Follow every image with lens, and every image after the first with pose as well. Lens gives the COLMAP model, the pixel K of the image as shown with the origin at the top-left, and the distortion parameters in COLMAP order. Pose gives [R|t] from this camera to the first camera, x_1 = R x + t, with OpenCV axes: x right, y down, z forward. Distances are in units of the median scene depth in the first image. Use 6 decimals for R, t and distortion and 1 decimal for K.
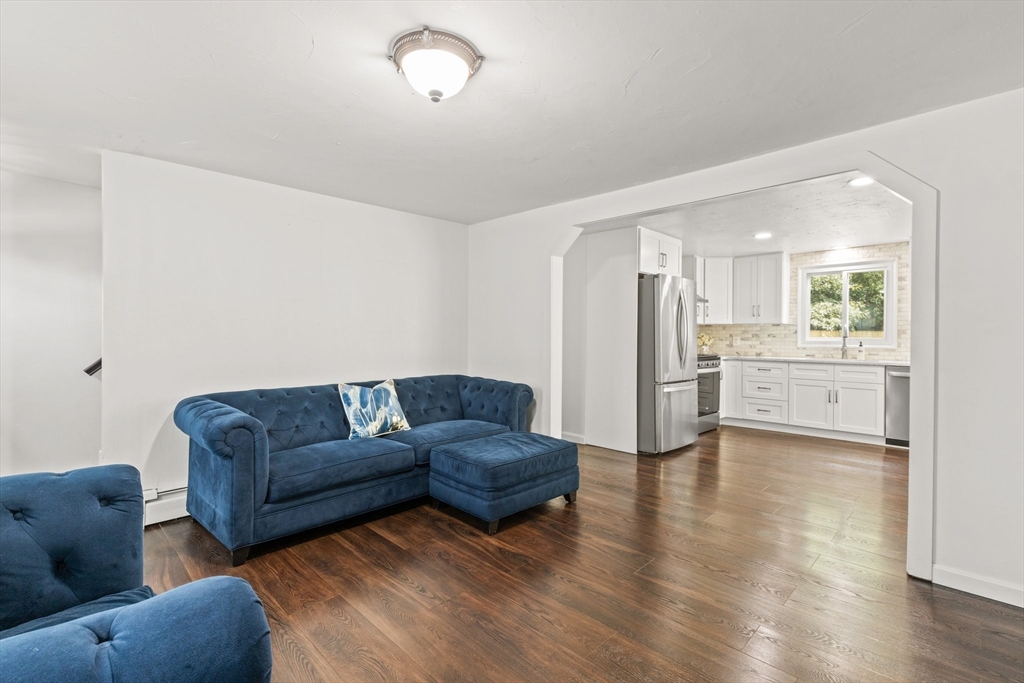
lens RADIAL K [[459.8, 0, 513.2], [0, 459.8, 340.6], [0, 0, 1]] dist [0.001736, -0.000017]
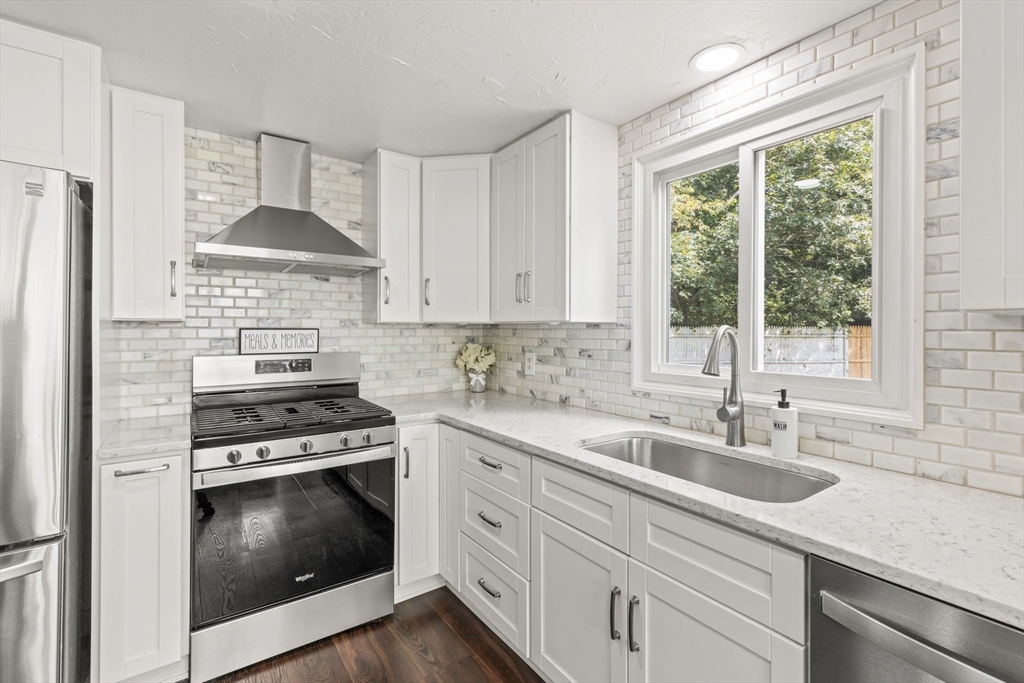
lens RADIAL K [[459.8, 0, 512.1], [0, 459.8, 333.8], [0, 0, 1]] dist [0.001736, -0.000017]
pose [[0.986418, -0.003599, -0.164213, 0.596707], [0.003732, 0.999993, 0.000497, -0.028964], [0.164210, -0.001103, 0.986425, 0.656679]]
